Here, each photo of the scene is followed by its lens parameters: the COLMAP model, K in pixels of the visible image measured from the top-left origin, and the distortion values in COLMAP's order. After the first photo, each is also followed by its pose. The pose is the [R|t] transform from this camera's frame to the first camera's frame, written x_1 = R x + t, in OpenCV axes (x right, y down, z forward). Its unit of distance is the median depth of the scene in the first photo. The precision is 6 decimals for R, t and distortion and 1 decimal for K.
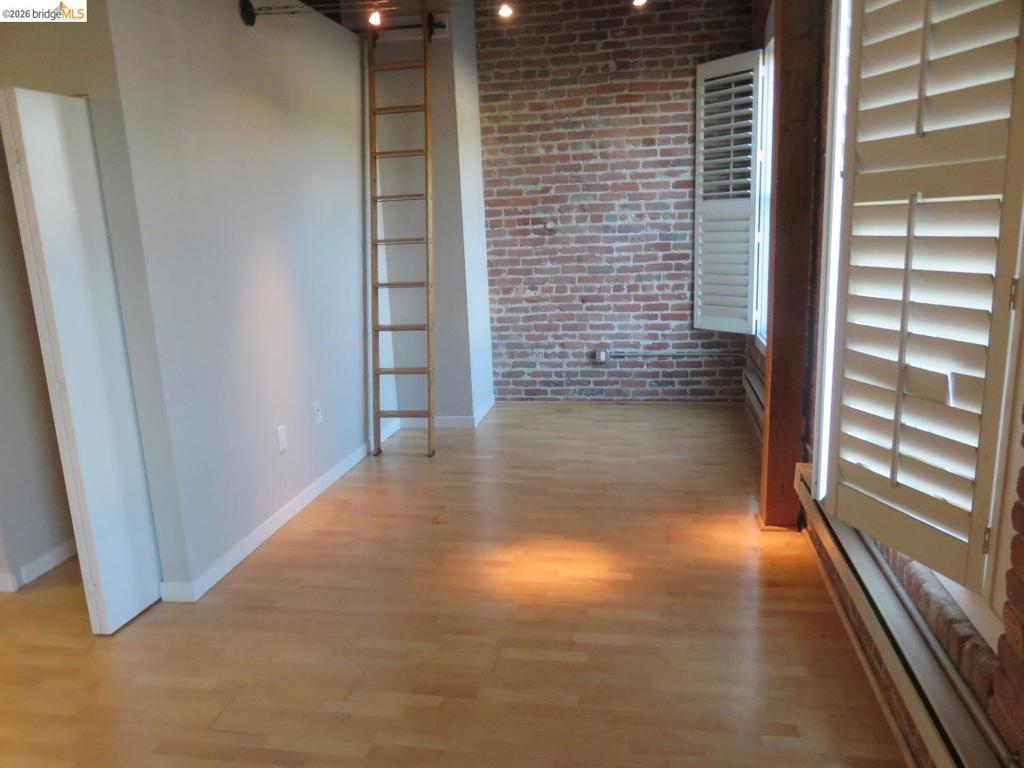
lens RADIAL K [[771.5, 0, 508.4], [0, 771.5, 392.4], [0, 0, 1]] dist [-0.020009, 0.012378]
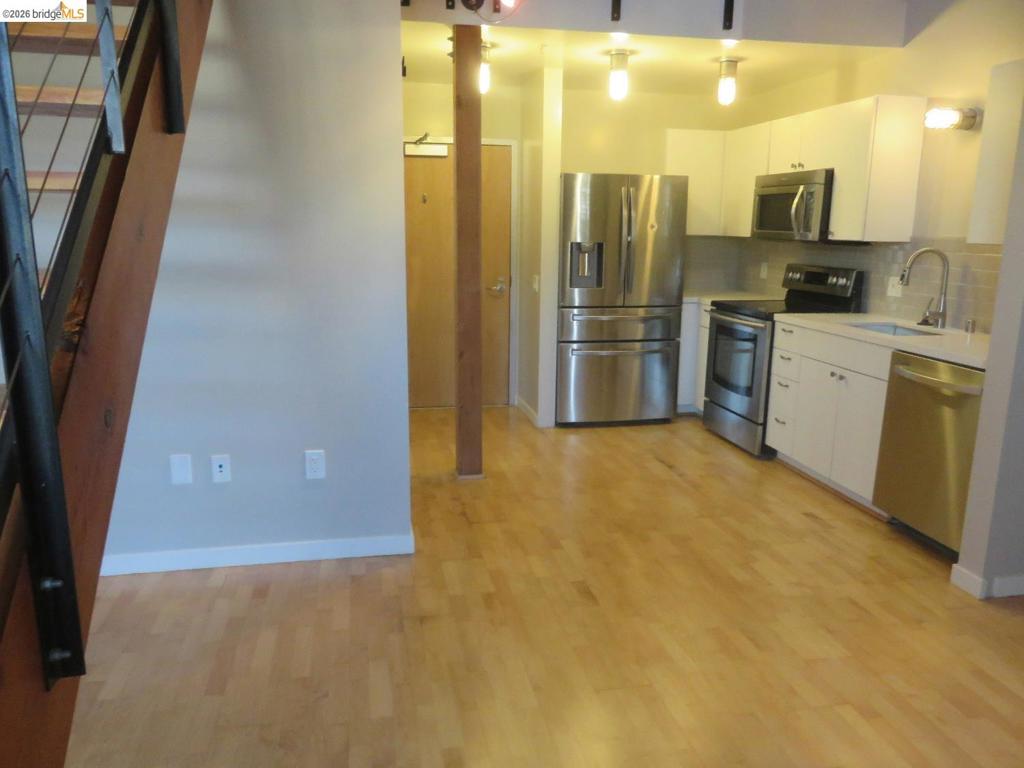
lens RADIAL K [[771.5, 0, 519.2], [0, 771.5, 385.1], [0, 0, 1]] dist [-0.020009, 0.012378]
pose [[0.377821, 0.244143, -0.893110, -0.086979], [-0.233746, 0.958514, 0.163139, 0.001996], [0.895887, 0.147123, 0.419215, 0.082876]]
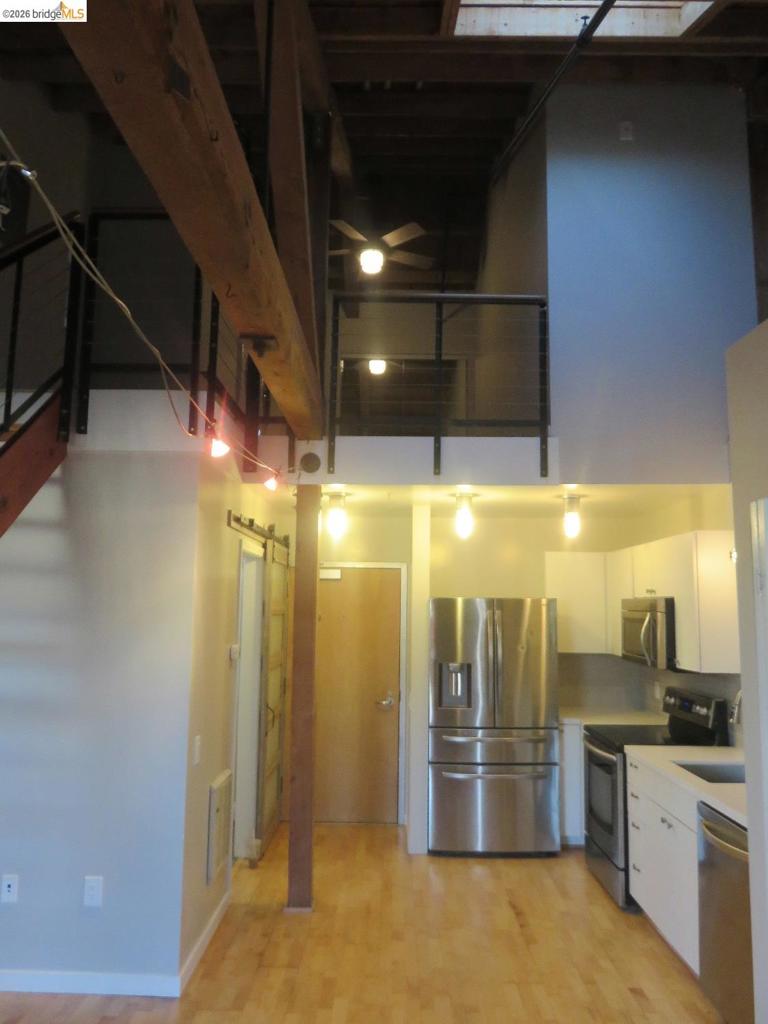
lens RADIAL K [[771.5, 0, 390.6], [0, 771.5, 507.1], [0, 0, 1]] dist [-0.020009, 0.012378]
pose [[0.179841, -0.073512, -0.980945, 0.040988], [-0.238278, 0.964251, -0.115946, -0.116176], [0.954401, 0.254589, 0.155896, 0.300072]]
